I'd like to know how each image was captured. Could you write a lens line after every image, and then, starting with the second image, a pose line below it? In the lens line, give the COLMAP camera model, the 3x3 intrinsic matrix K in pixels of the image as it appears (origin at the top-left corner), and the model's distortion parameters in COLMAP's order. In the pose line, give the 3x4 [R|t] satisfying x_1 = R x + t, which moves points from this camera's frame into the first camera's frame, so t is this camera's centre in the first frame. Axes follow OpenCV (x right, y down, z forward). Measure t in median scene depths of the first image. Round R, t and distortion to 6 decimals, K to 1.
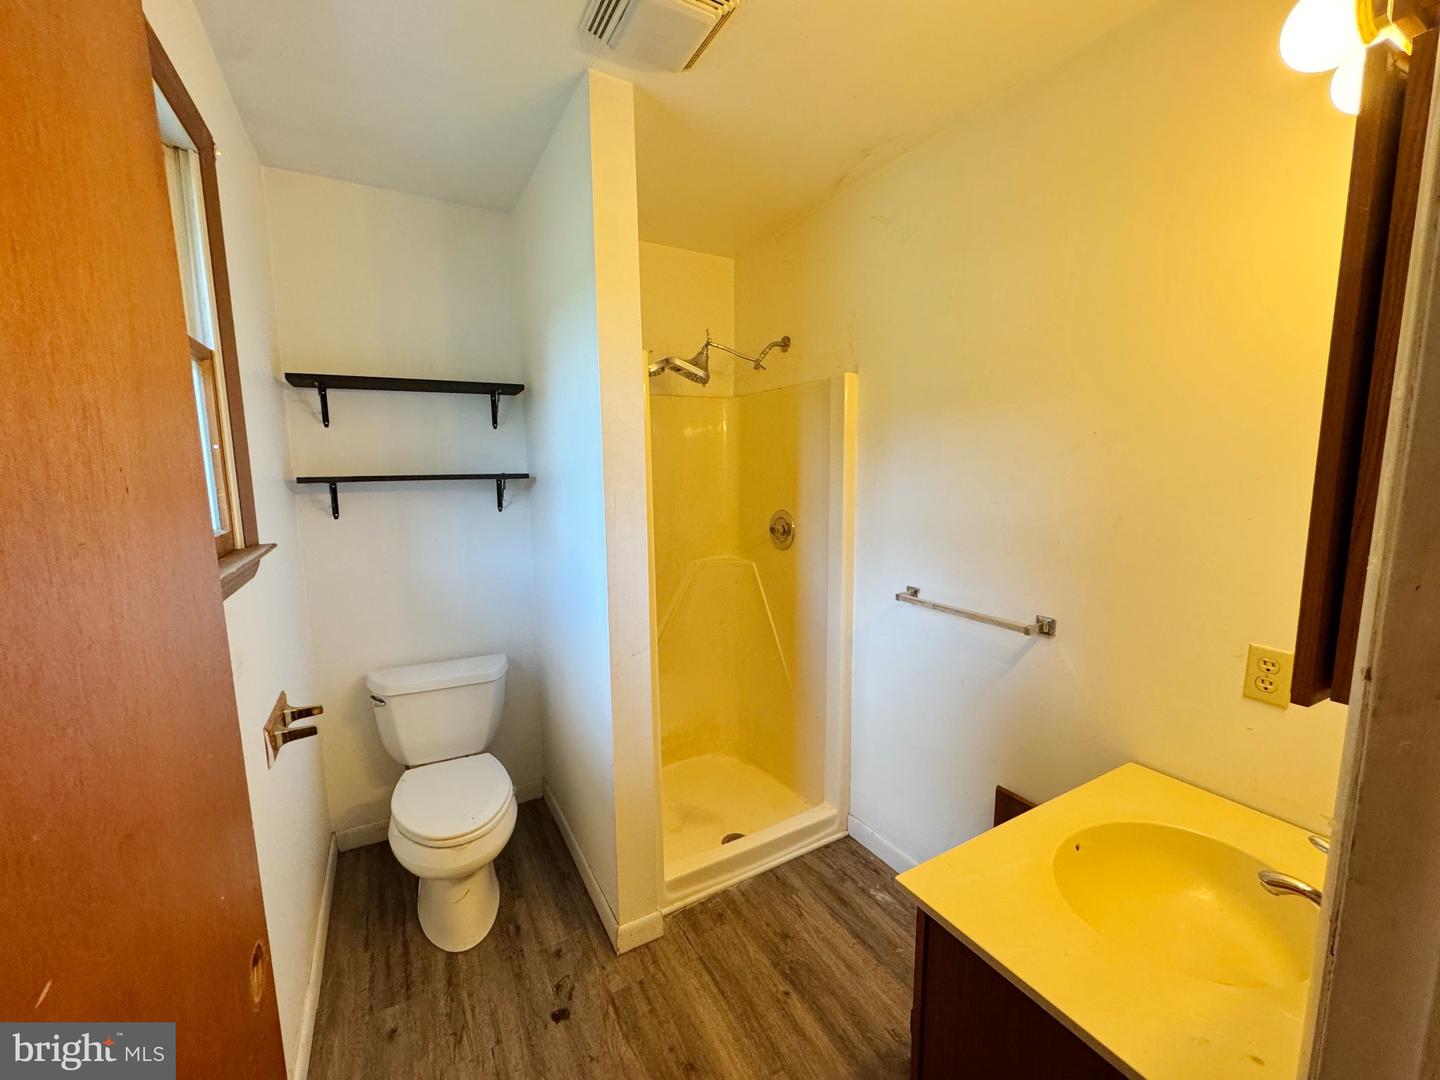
lens RADIAL K [[577.3, 0, 721.9], [0, 577.3, 544.5], [0, 0, 1]] dist [-0.002355, 0.000049]
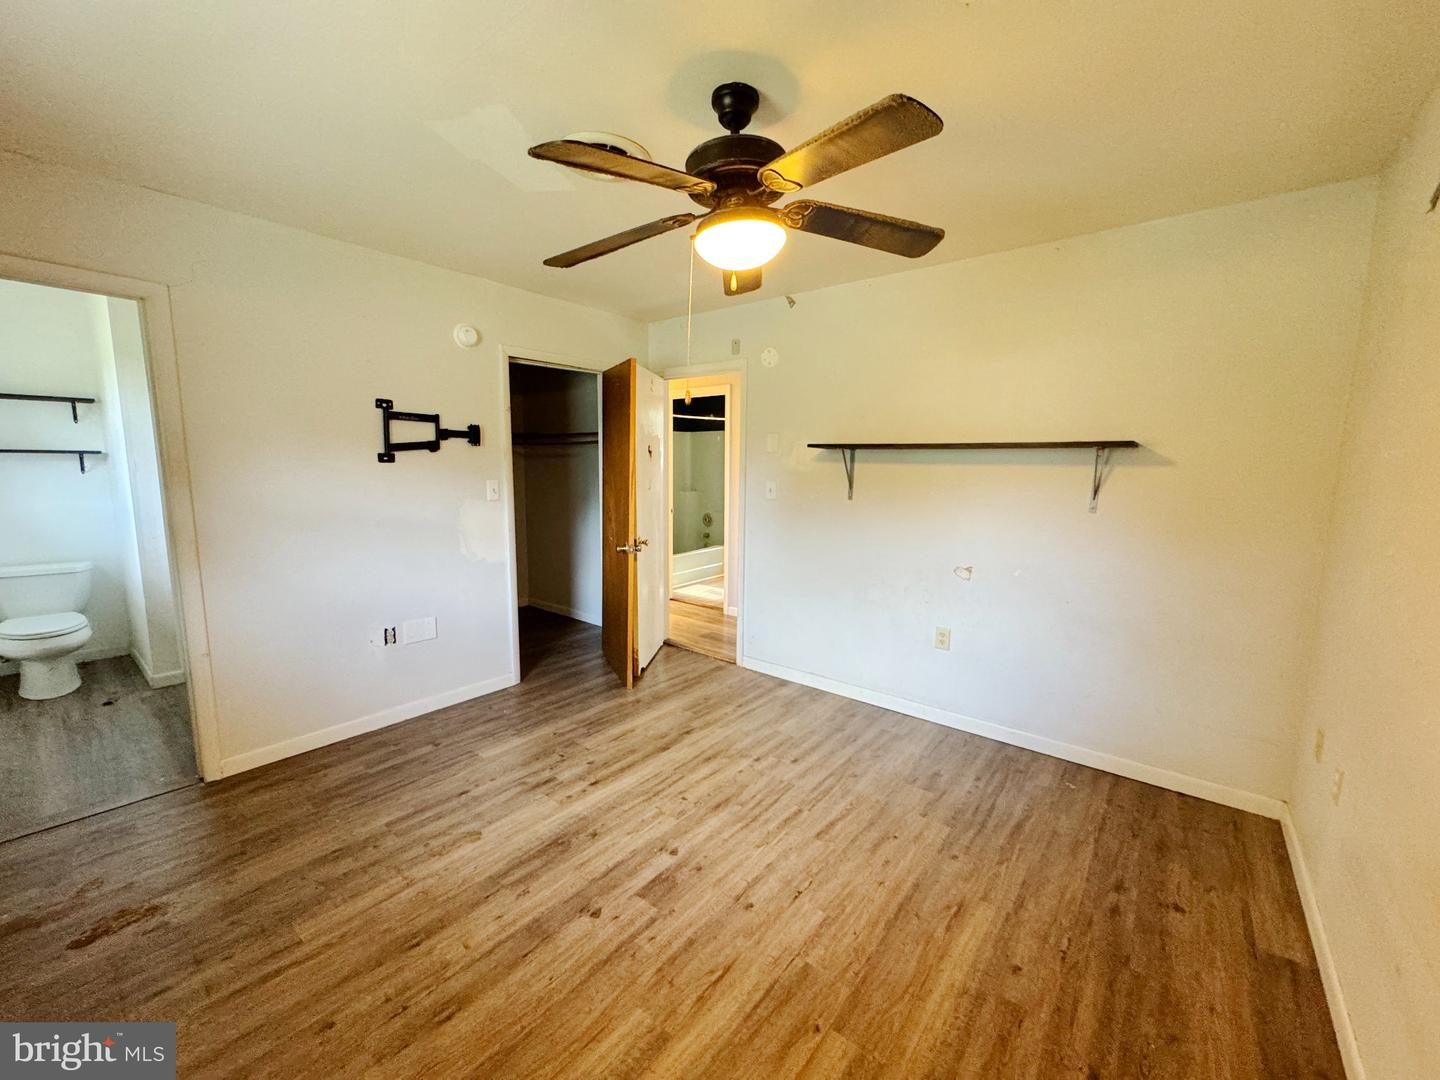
lens RADIAL K [[577.3, 0, 717.9], [0, 577.3, 542.4], [0, 0, 1]] dist [-0.002355, 0.000049]
pose [[0.930953, -0.022570, 0.364440, 0.727106], [0.014295, 0.999575, 0.025389, 0.128889], [-0.364858, -0.018426, 0.930881, -1.236175]]
